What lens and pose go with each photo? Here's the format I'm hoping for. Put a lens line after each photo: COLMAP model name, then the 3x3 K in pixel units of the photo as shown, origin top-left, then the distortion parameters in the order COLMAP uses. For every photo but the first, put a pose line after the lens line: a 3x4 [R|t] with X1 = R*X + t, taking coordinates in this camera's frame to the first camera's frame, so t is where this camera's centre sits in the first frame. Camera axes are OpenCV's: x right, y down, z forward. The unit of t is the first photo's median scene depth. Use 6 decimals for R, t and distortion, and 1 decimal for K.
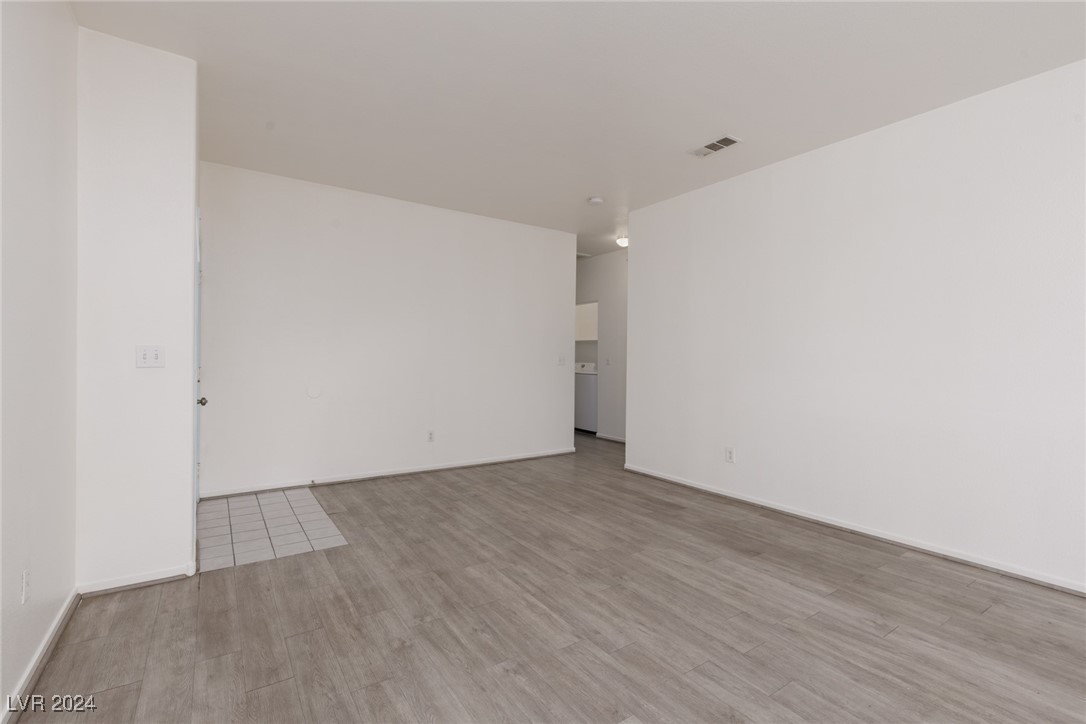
lens RADIAL K [[487.9, 0, 545.9], [0, 487.9, 359.9], [0, 0, 1]] dist [0.009029, 0.000258]
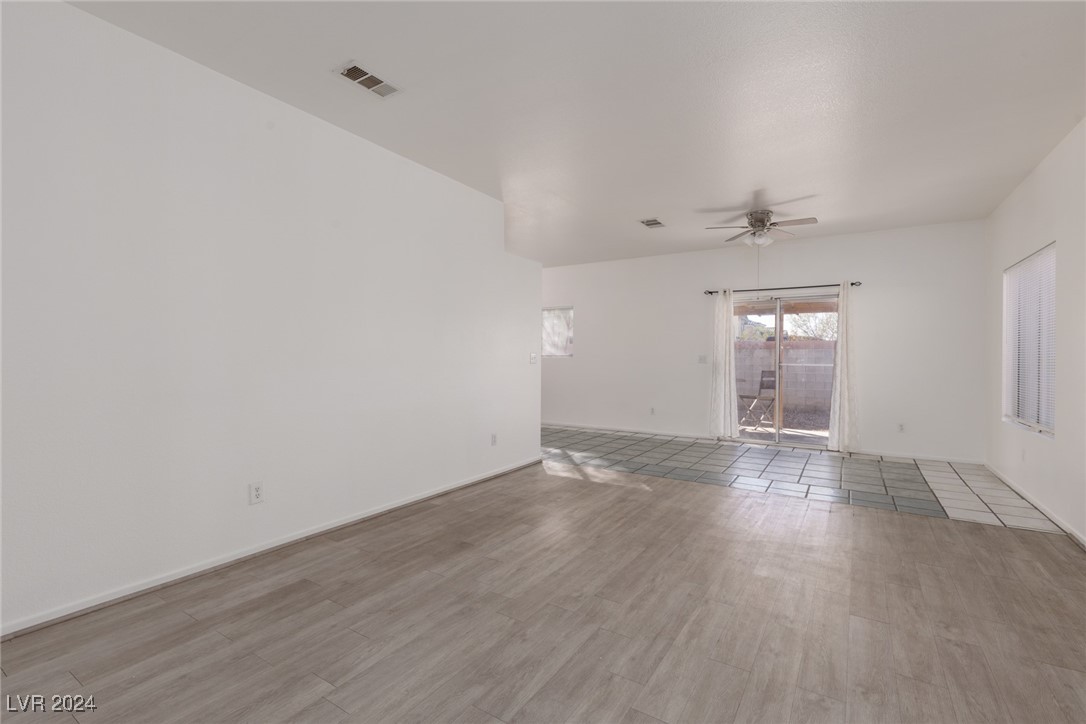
lens RADIAL K [[487.9, 0, 539.1], [0, 487.9, 360.2], [0, 0, 1]] dist [0.009029, 0.000258]
pose [[-0.384534, -0.017061, 0.922953, -0.575658], [-0.007596, 0.999854, 0.015318, -0.009791], [-0.923079, -0.001120, -0.384608, 1.248747]]
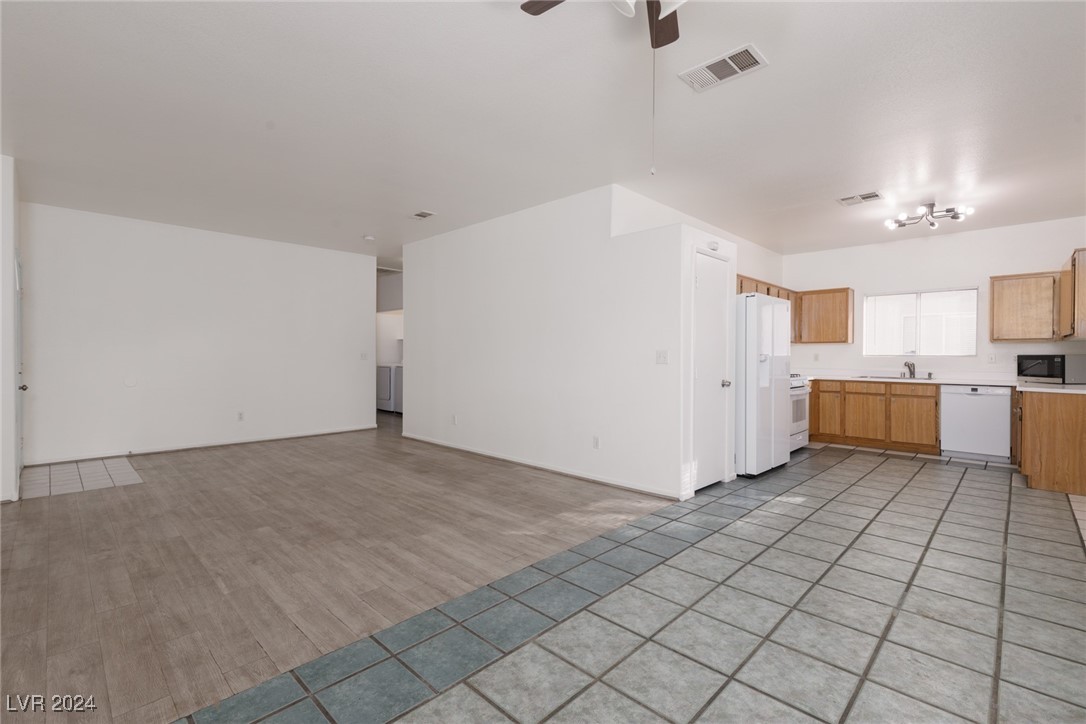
lens RADIAL K [[487.9, 0, 543.9], [0, 487.9, 358.4], [0, 0, 1]] dist [0.009029, 0.000258]
pose [[0.982081, -0.009553, 0.188215, 0.510960], [0.008331, 0.999939, 0.007284, 0.003482], [-0.188273, -0.005586, 0.982101, -0.683459]]
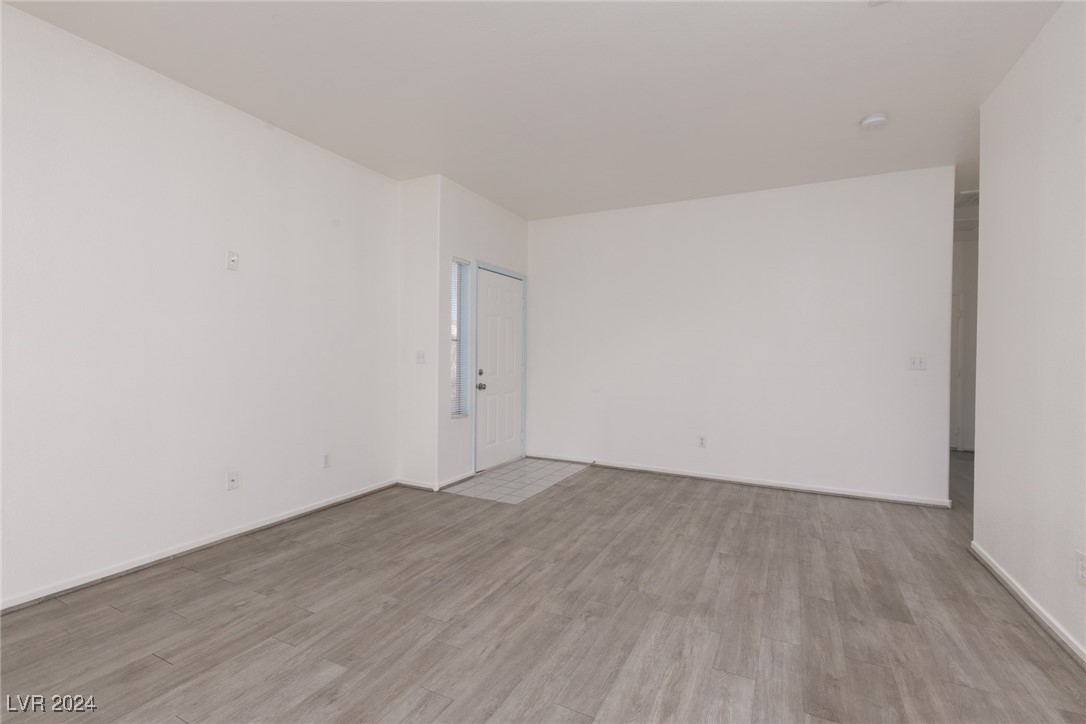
lens RADIAL K [[487.9, 0, 540.0], [0, 487.9, 360.3], [0, 0, 1]] dist [0.009029, 0.000258]
pose [[0.477188, 0.001399, -0.878800, 0.751791], [-0.006974, 0.999973, -0.002196, 0.004844], [0.878774, 0.007177, 0.477185, 0.456866]]
